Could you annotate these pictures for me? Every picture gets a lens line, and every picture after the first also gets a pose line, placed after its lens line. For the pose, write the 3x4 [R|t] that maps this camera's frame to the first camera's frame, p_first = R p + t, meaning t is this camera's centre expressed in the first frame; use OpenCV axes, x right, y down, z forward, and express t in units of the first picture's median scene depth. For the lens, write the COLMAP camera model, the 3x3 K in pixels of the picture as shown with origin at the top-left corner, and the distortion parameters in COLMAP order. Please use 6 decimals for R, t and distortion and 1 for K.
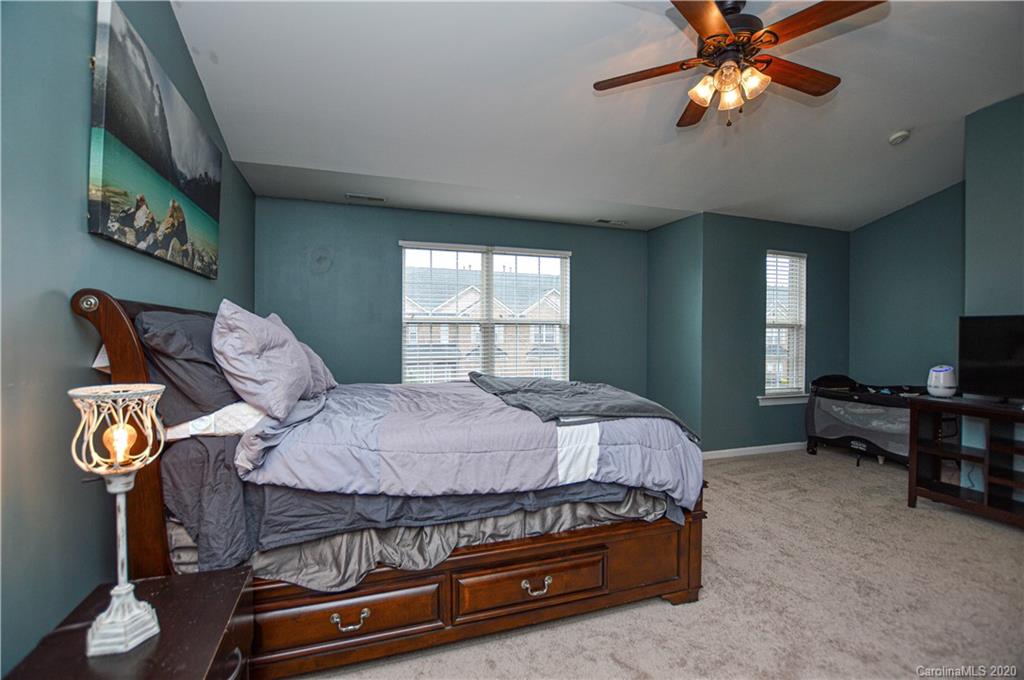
lens RADIAL K [[455.3, 0, 514.0], [0, 455.3, 341.4], [0, 0, 1]] dist [-0.024883, 0.000223]
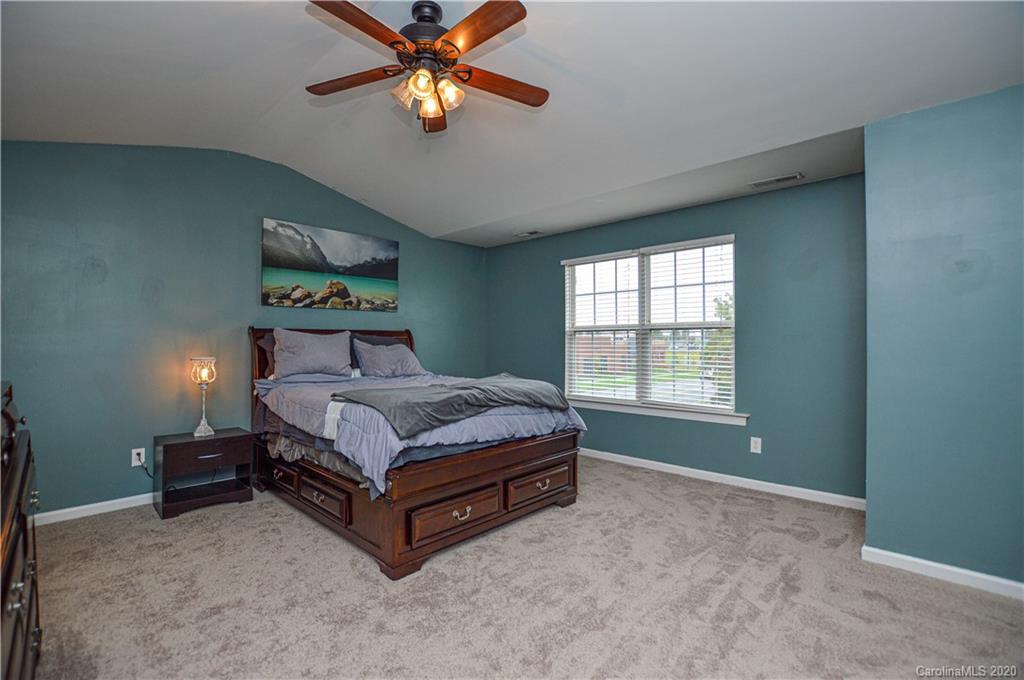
lens RADIAL K [[455.3, 0, 514.6], [0, 455.3, 337.8], [0, 0, 1]] dist [-0.024883, 0.000223]
pose [[0.454713, -0.008220, -0.890600, 1.023902], [-0.009601, 0.999854, -0.014130, -0.008783], [0.890586, 0.014975, 0.454568, 0.509492]]
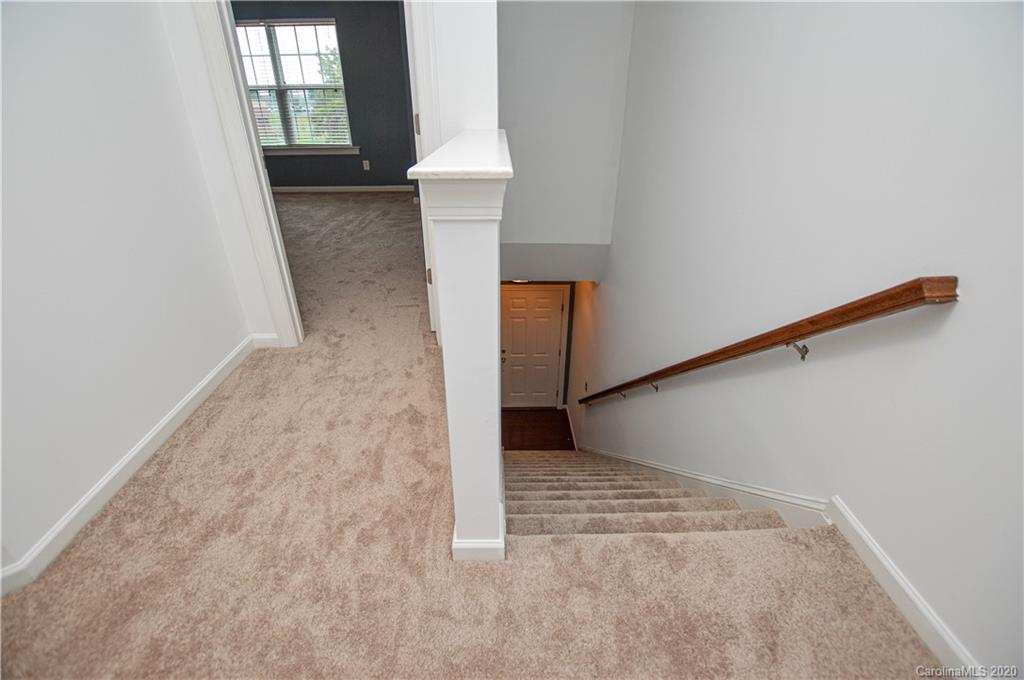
lens RADIAL K [[455.3, 0, 510.2], [0, 455.3, 339.7], [0, 0, 1]] dist [-0.024883, 0.000223]
pose [[0.945944, 0.150789, -0.287147, 1.601171], [-0.005447, 0.892613, 0.450791, 0.026667], [0.324285, -0.424859, 0.845183, -0.271065]]
